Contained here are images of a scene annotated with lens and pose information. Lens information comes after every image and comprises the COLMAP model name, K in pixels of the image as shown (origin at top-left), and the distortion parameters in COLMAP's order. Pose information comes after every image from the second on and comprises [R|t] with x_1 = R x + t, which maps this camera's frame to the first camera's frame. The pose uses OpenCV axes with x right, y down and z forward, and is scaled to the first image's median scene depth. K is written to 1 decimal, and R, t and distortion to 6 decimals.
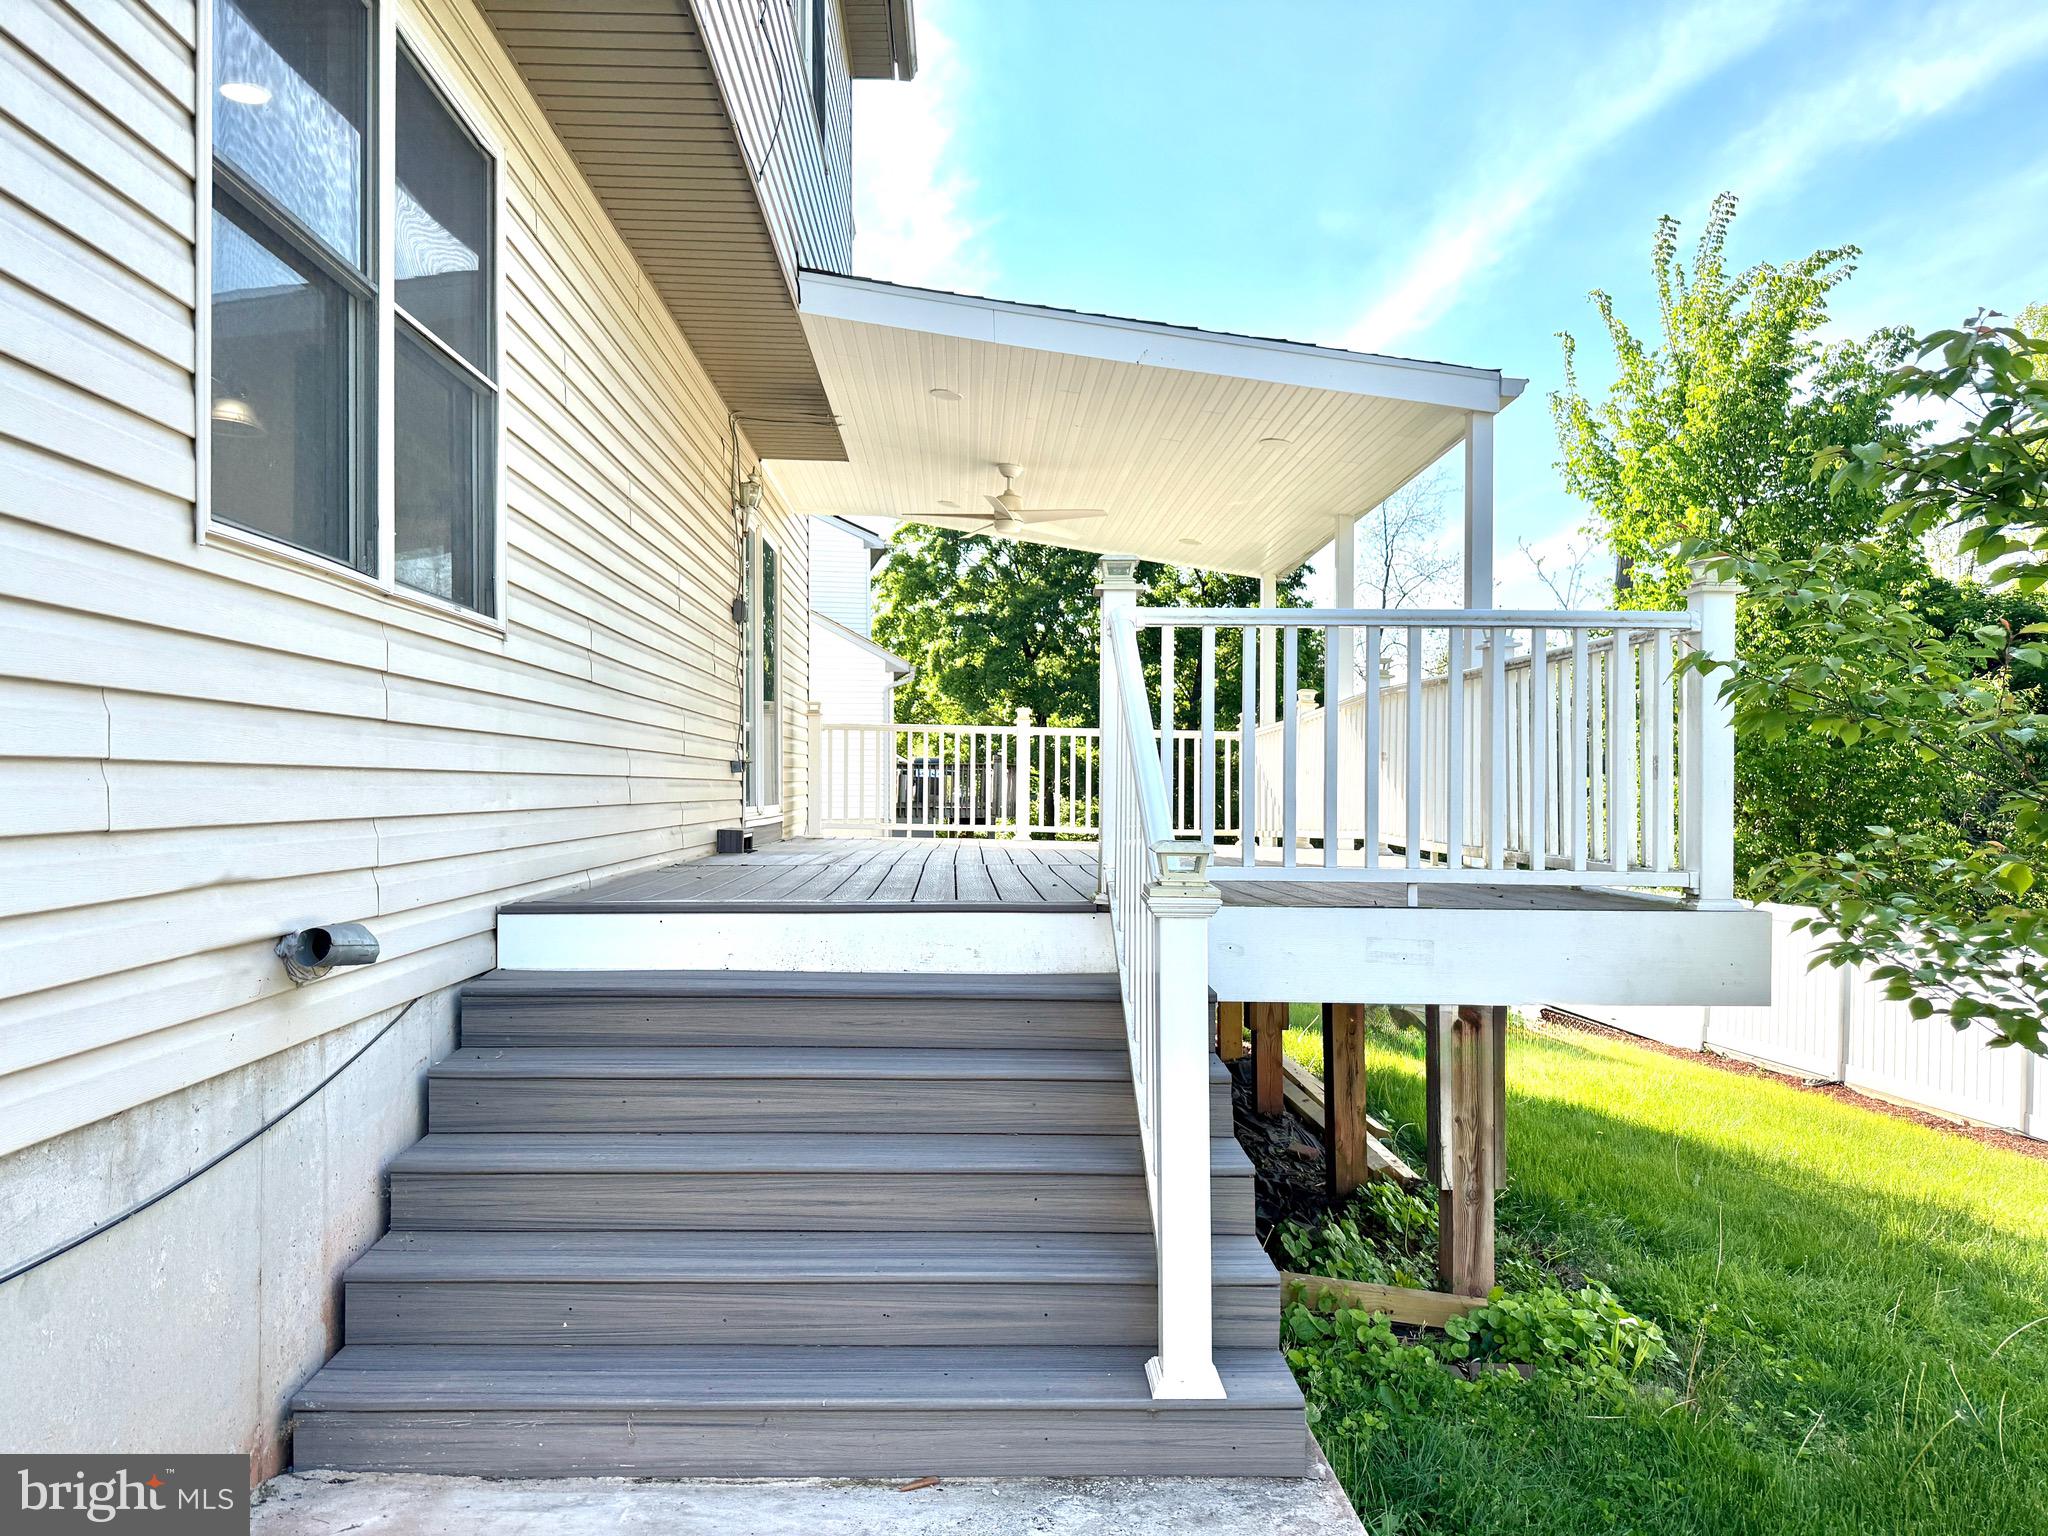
lens RADIAL K [[1422.7, 0, 1021.6], [0, 1422.7, 765.1], [0, 0, 1]] dist [0.056118, -0.004976]
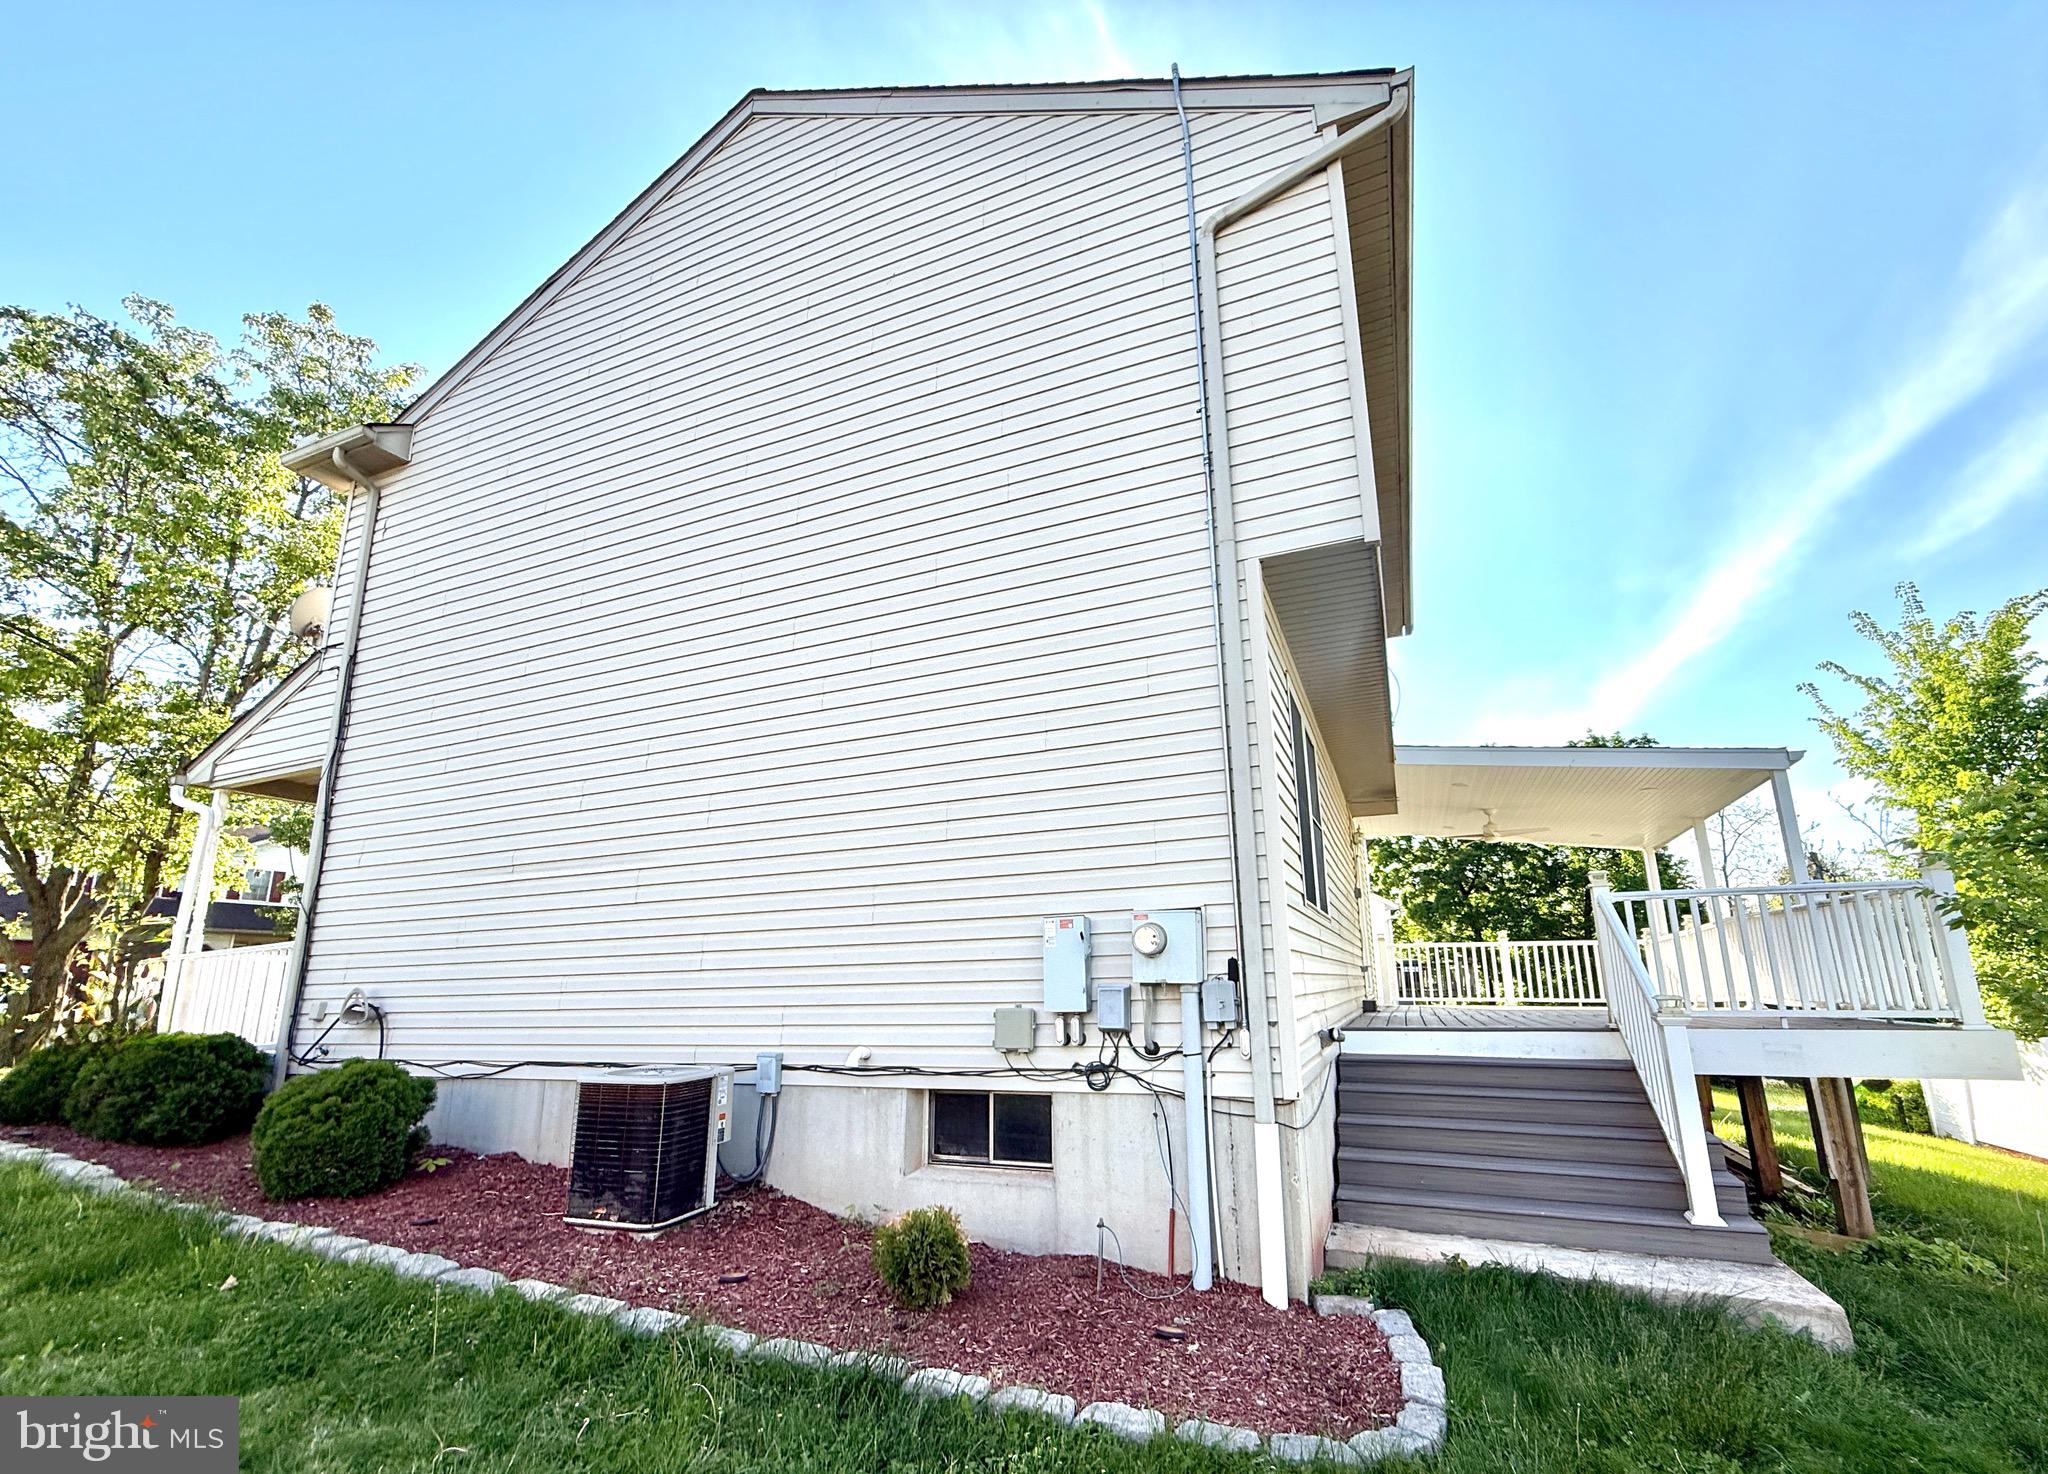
lens RADIAL K [[875.5, 0, 1038.5], [0, 875.5, 791.0], [0, 0, 1]] dist [-0.009377, 0.001664]
pose [[0.911326, -0.108433, -0.397148, -0.077385], [0.027786, 0.978691, -0.203451, -0.005267], [0.410746, 0.174375, 0.894919, -0.279792]]
